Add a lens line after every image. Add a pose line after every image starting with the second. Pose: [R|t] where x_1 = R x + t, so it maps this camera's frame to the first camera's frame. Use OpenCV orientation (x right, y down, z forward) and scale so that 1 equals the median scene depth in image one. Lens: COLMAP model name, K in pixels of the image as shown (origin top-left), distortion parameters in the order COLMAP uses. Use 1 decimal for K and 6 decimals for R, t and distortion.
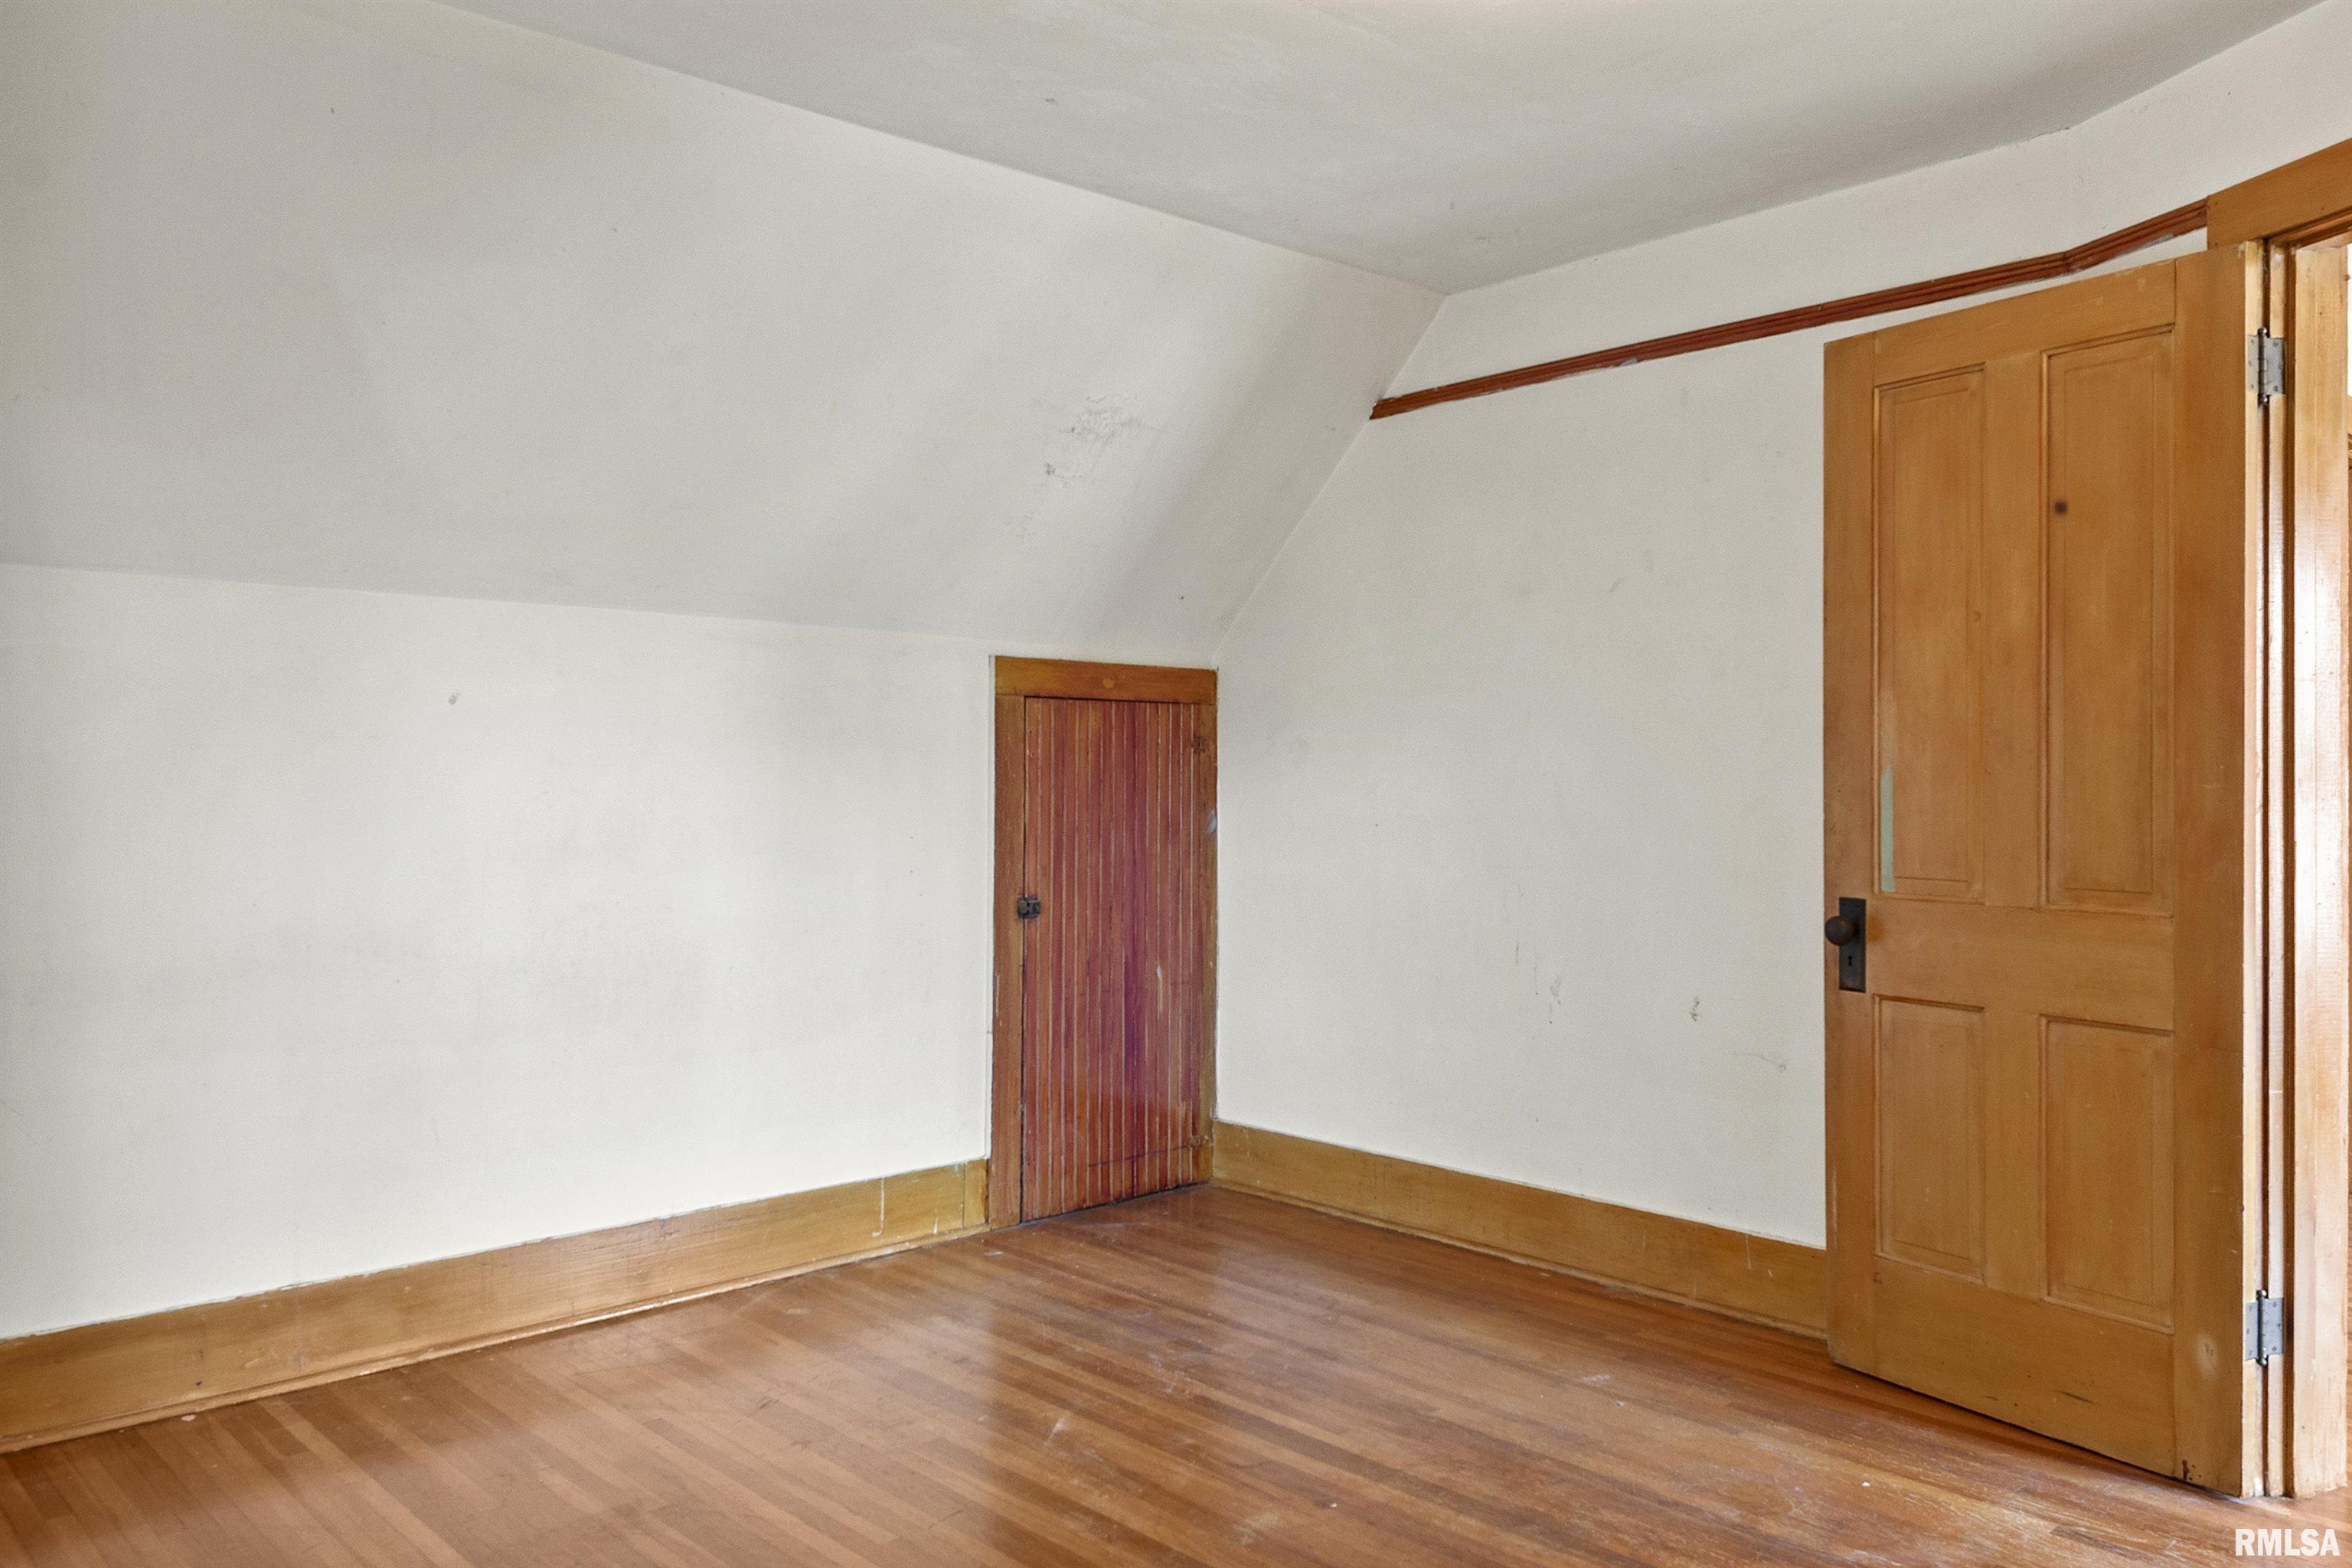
lens RADIAL K [[1715.1, 0, 1183.1], [0, 1715.1, 770.4], [0, 0, 1]] dist [0.049484, -0.045987]
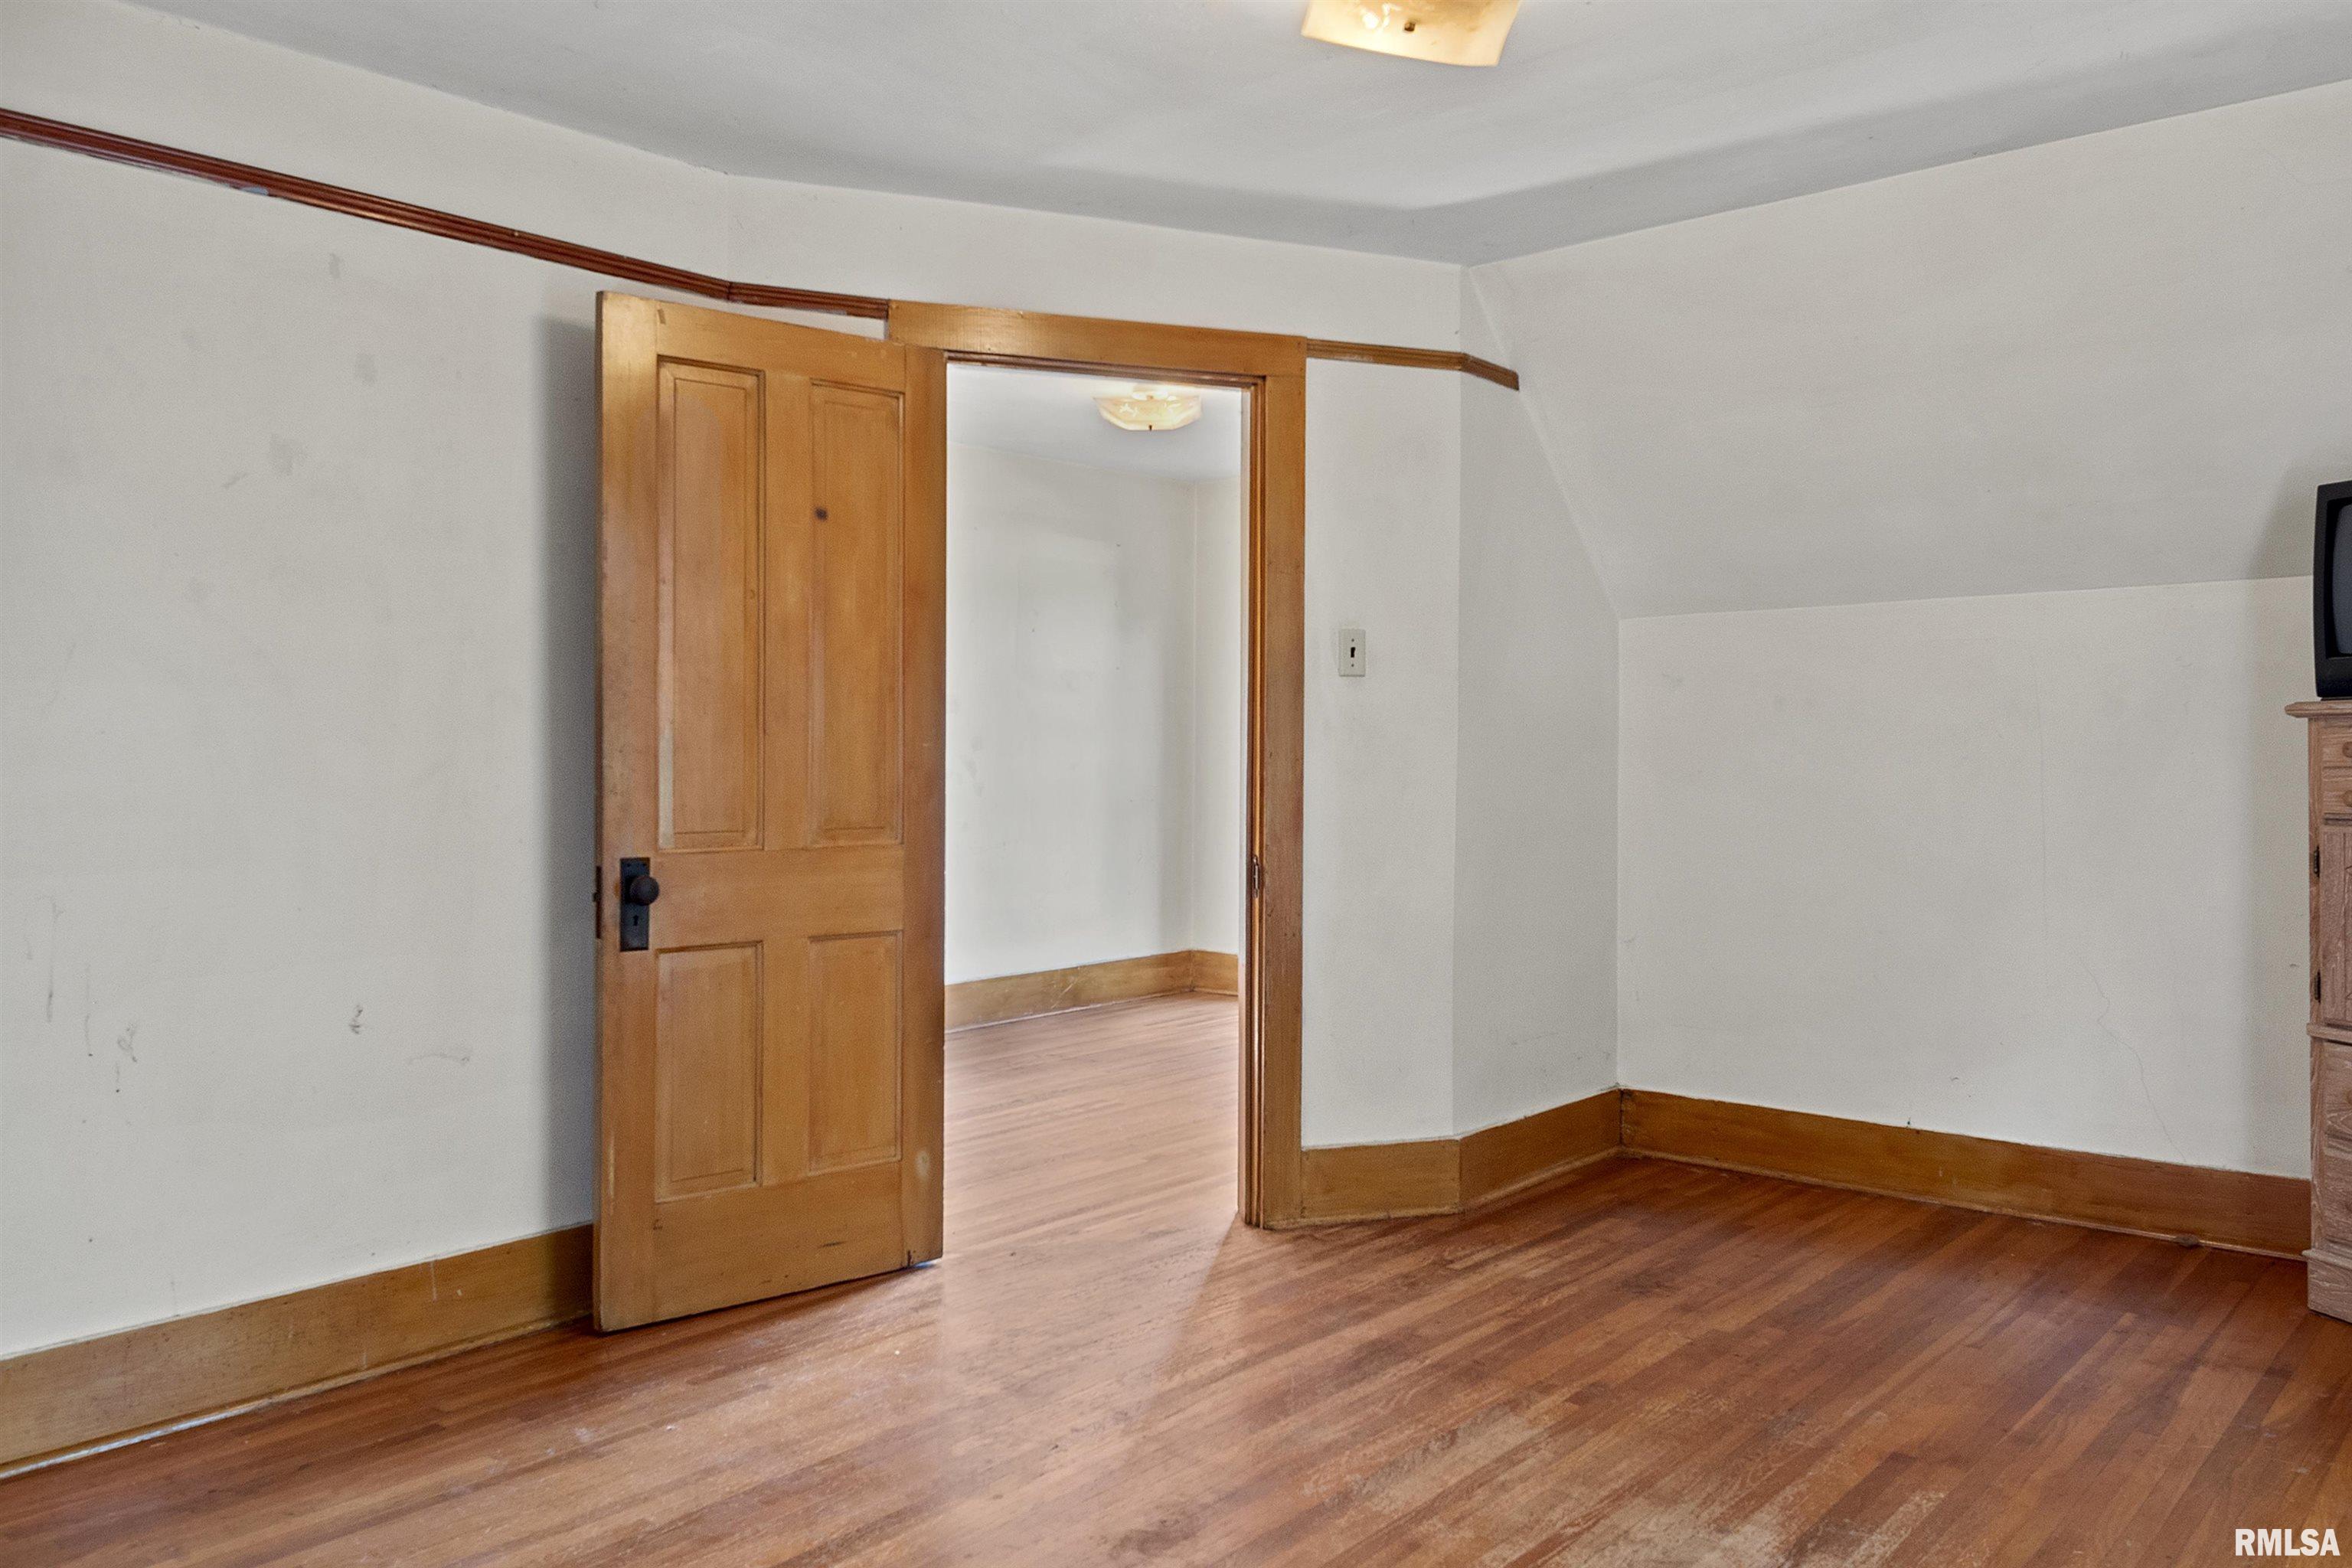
lens RADIAL K [[1715.1, 0, 1183.1], [0, 1715.1, 770.4], [0, 0, 1]] dist [0.049484, -0.045987]
pose [[-0.111284, -0.011796, 0.993719, -0.680957], [-0.001326, 0.999930, 0.011721, 0.011785], [-0.993788, -0.000013, -0.111292, 0.845128]]
